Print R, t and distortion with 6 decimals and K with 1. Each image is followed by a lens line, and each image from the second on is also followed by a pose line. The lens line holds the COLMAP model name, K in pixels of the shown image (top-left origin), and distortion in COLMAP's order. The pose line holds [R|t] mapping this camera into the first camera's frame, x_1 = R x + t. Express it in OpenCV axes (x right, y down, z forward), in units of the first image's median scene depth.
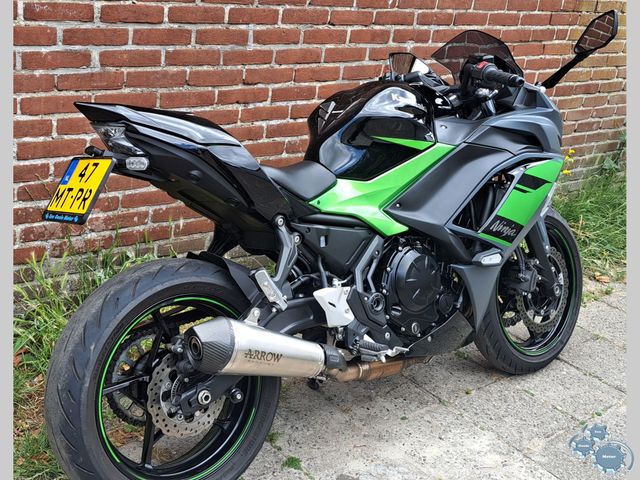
lens RADIAL K [[829.3, 0, 287.0], [0, 829.3, 217.5], [0, 0, 1]] dist [0.085138, -0.101433]
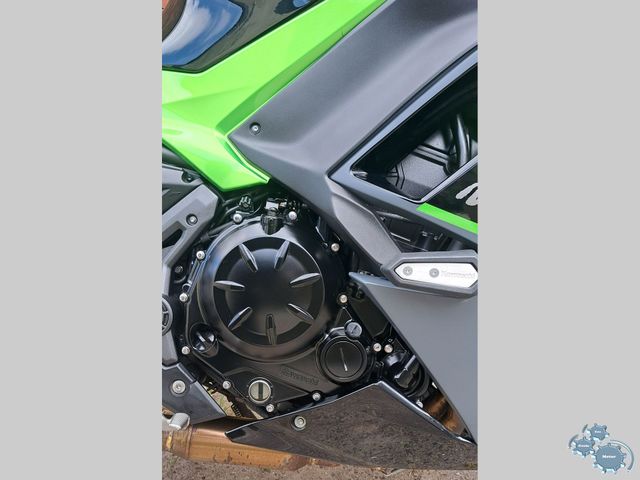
lens RADIAL K [[494.5, 0, 320.4], [0, 494.5, 269.0], [0, 0, 1]] dist [0.001247, 0.000220]
pose [[0.761654, 0.138100, -0.633097, 0.308303], [-0.153752, 0.987640, 0.030465, 0.043667], [0.629479, 0.074136, 0.773473, 0.701496]]
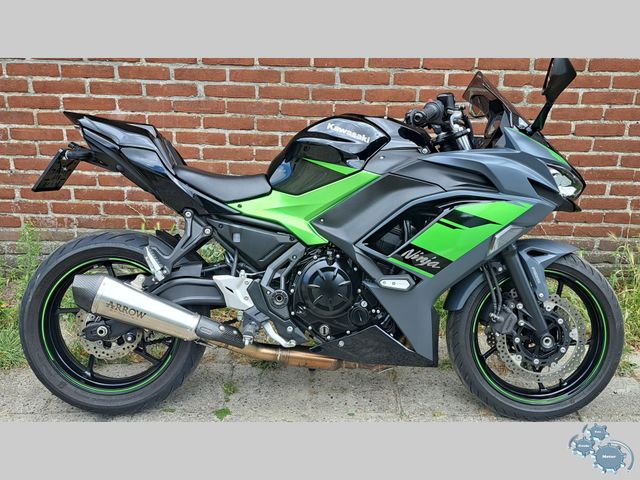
lens RADIAL K [[660.9, 0, 330.1], [0, 660.9, 217.9], [0, 0, 1]] dist [0.111534, -0.165206]
pose [[0.792410, 0.133294, -0.595247, 0.595547], [-0.150582, 0.988377, 0.020869, -0.033733], [0.591110, 0.073097, 0.803272, 0.236453]]
